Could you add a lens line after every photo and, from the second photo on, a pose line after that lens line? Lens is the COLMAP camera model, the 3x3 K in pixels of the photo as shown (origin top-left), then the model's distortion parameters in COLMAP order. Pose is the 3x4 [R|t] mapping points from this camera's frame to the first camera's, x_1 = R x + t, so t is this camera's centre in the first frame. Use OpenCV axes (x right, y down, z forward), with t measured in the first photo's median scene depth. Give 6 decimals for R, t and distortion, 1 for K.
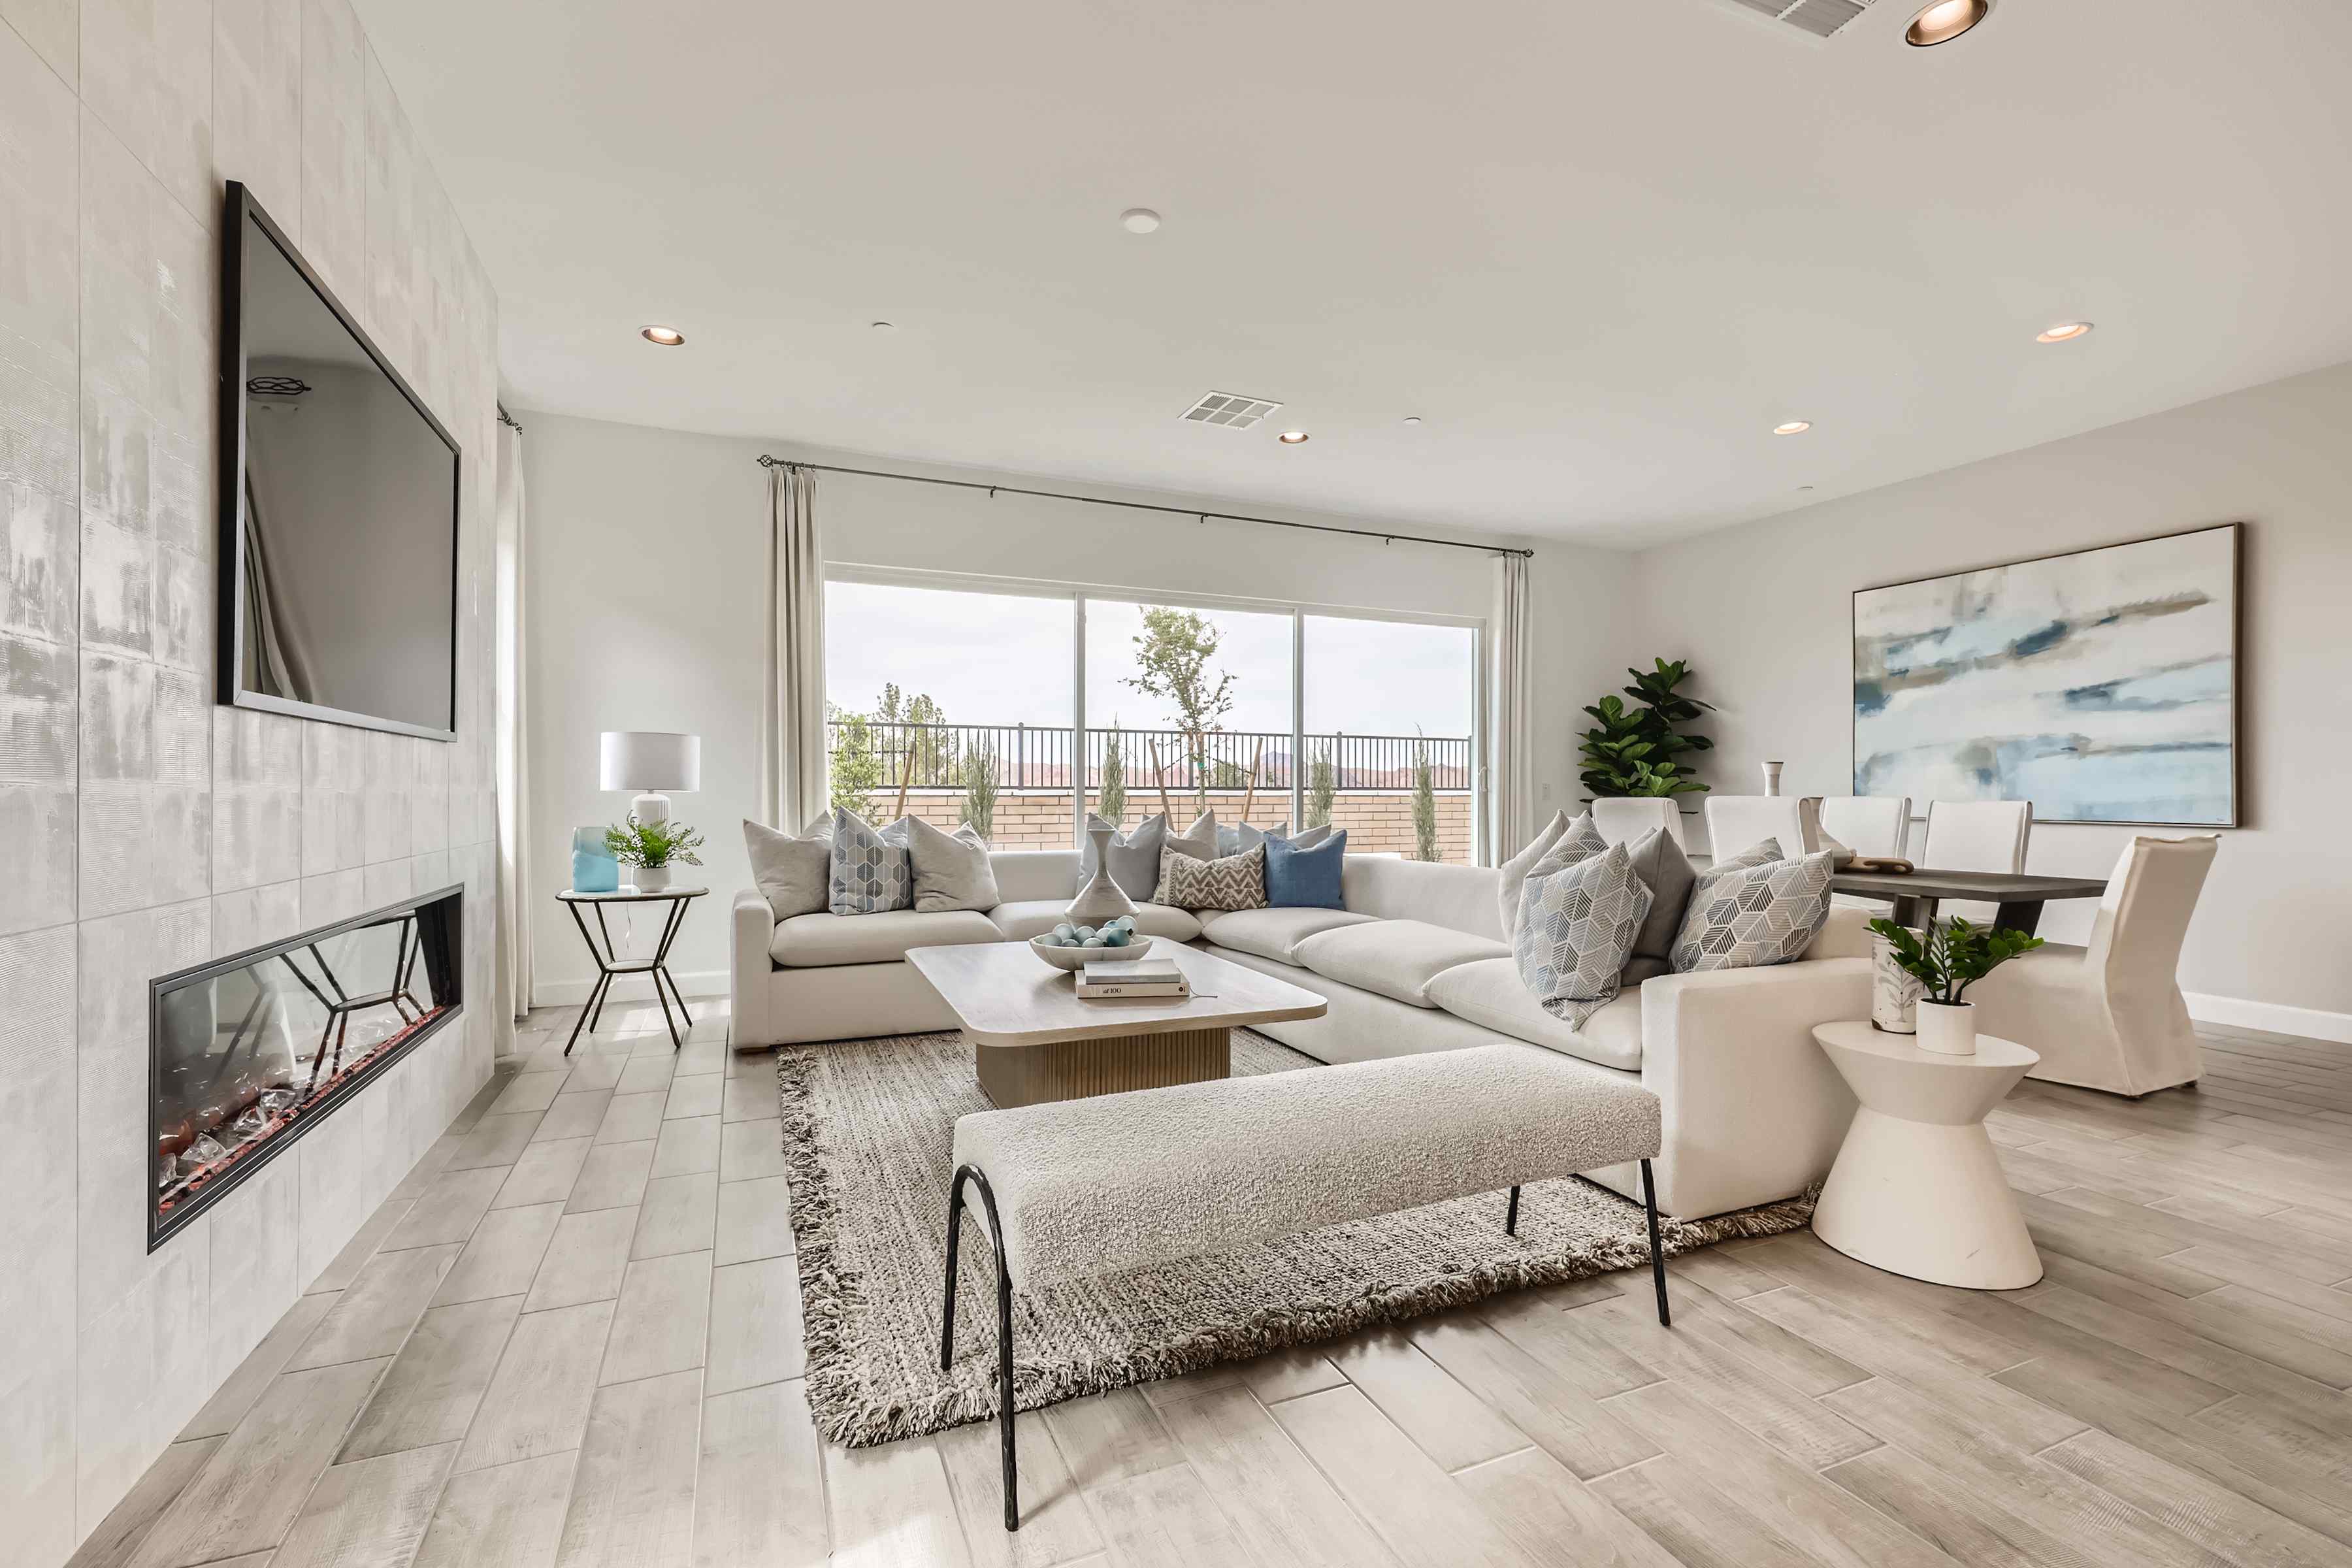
lens RADIAL K [[1031.5, 0, 1183.3], [0, 1031.5, 791.5], [0, 0, 1]] dist [0.009865, 0.000173]
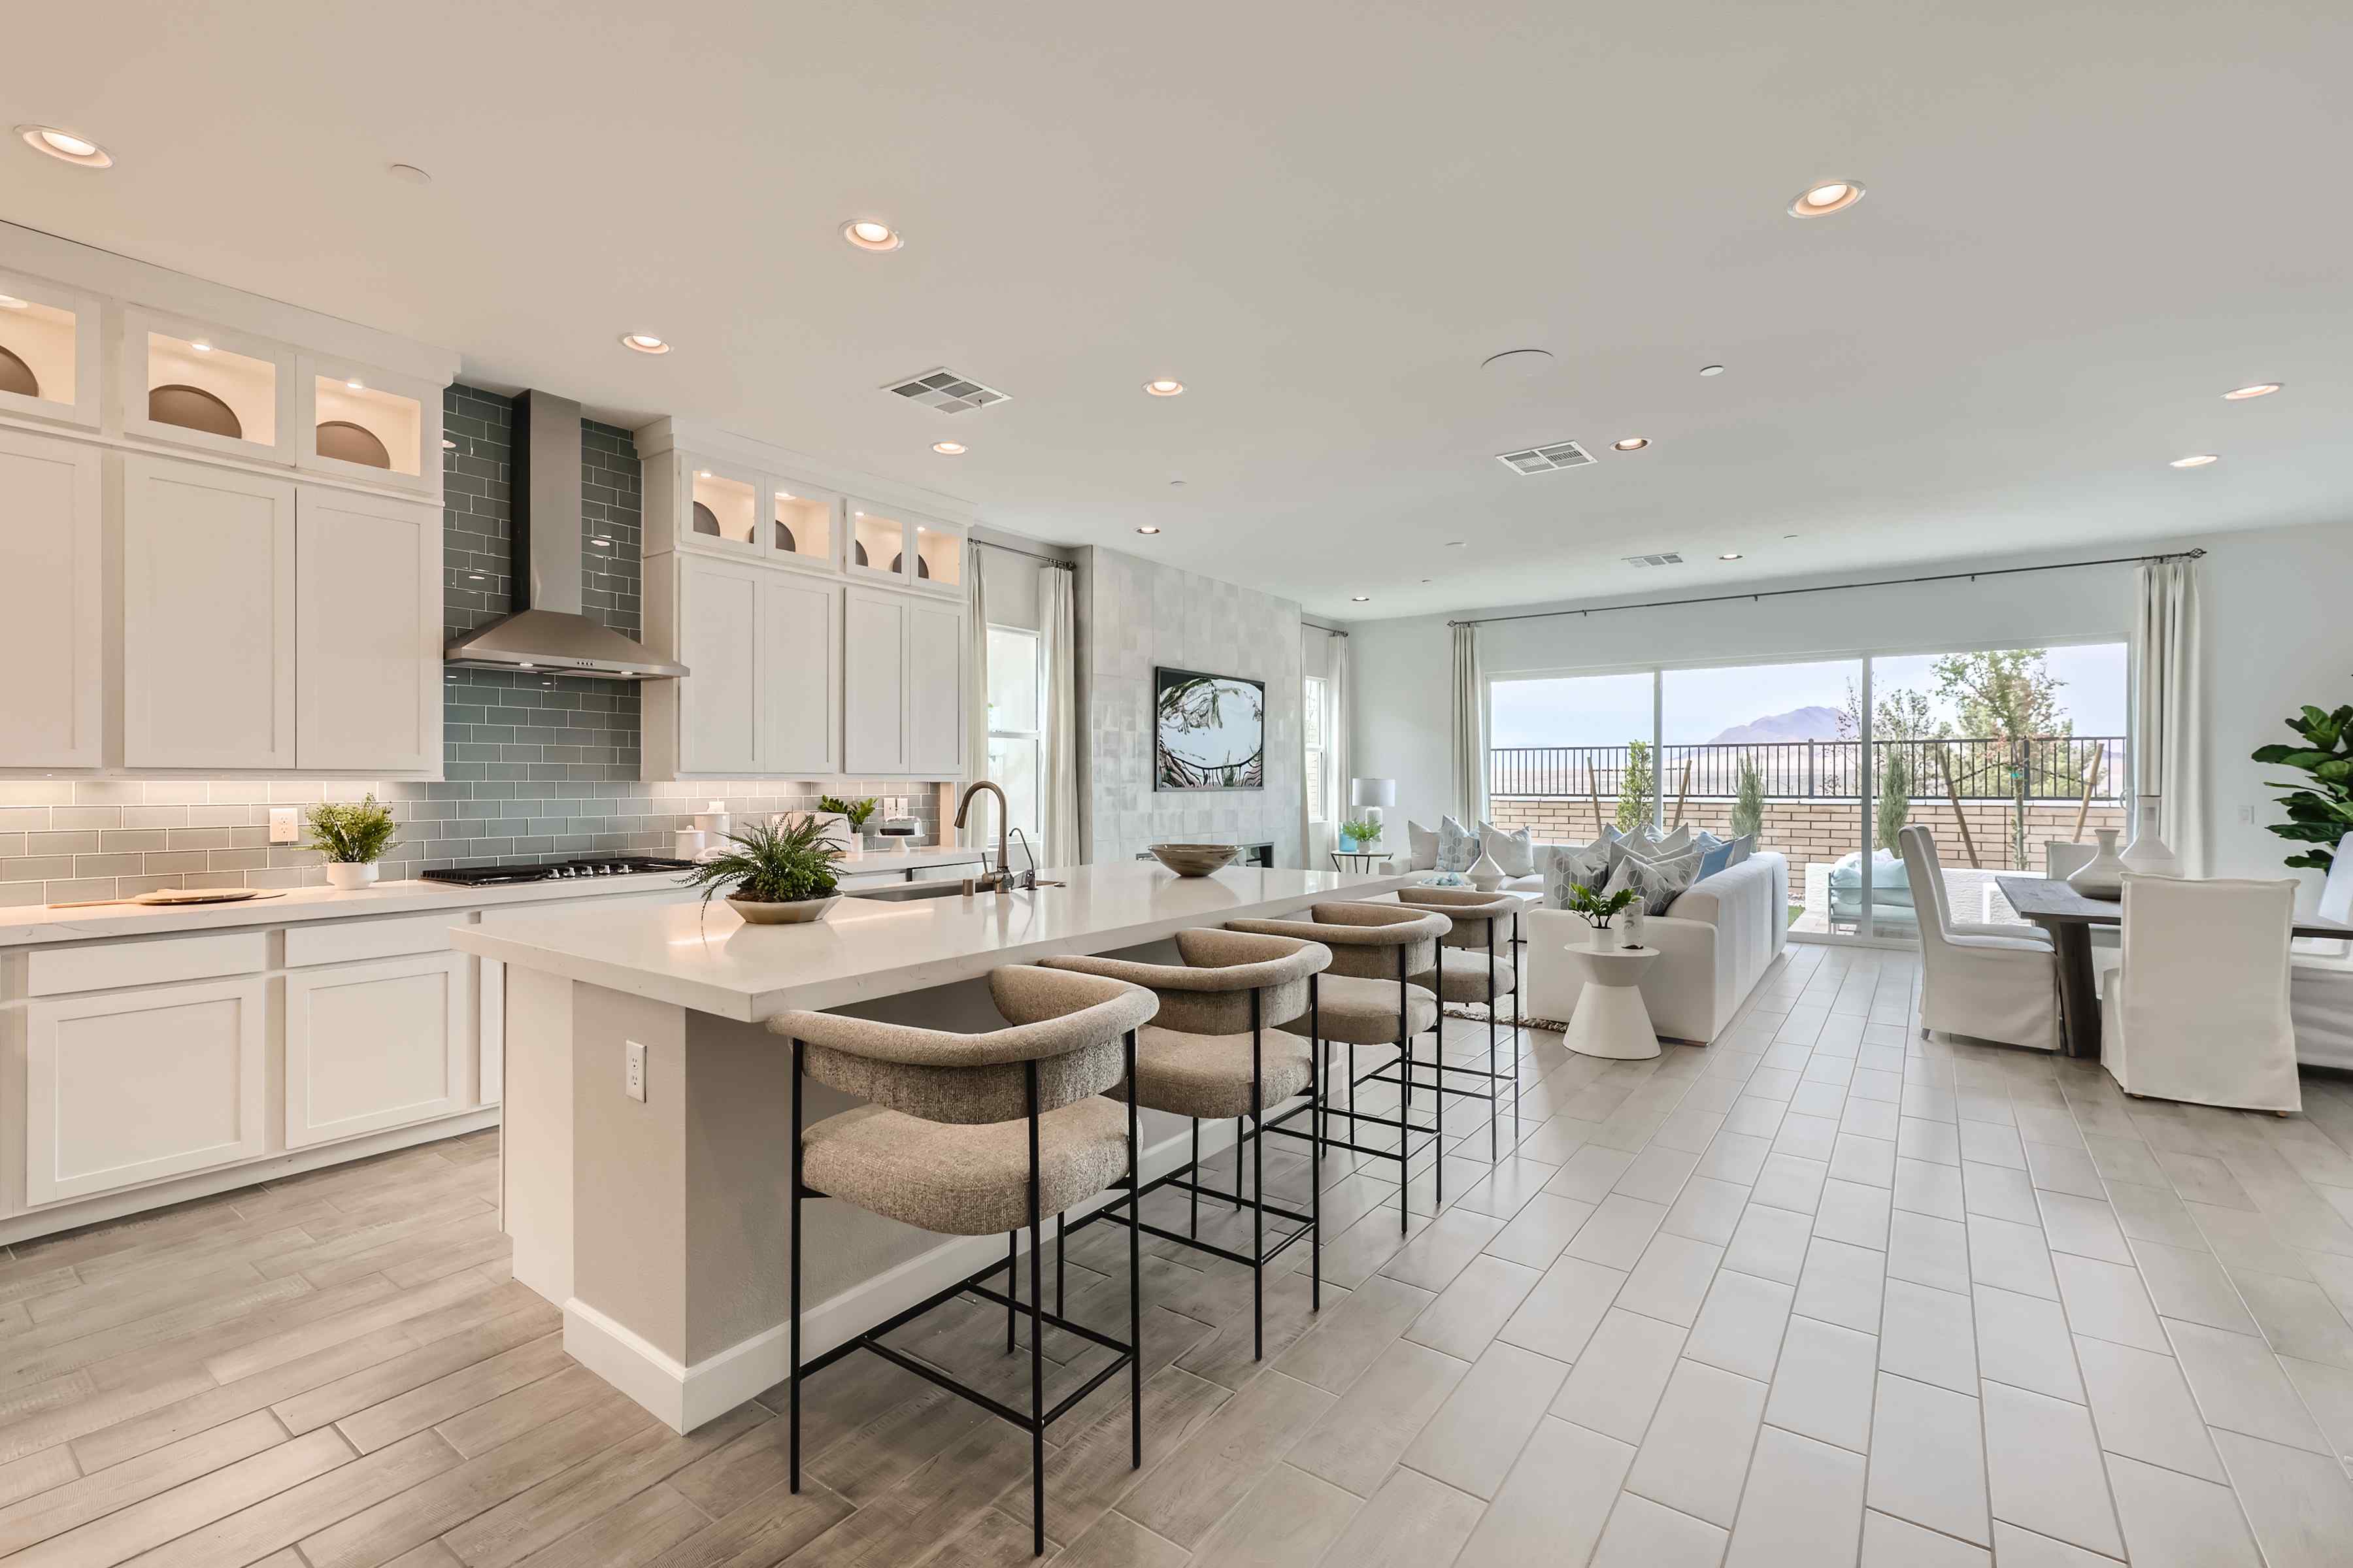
lens RADIAL K [[1032.0, 0, 1166.0], [0, 1032.0, 784.9], [0, 0, 1]] dist [0.009865, 0.000173]
pose [[0.515732, 0.000111, -0.856750, 0.659455], [0.002727, 0.999995, 0.001771, -0.029324], [0.856746, -0.003250, 0.515729, -0.271544]]
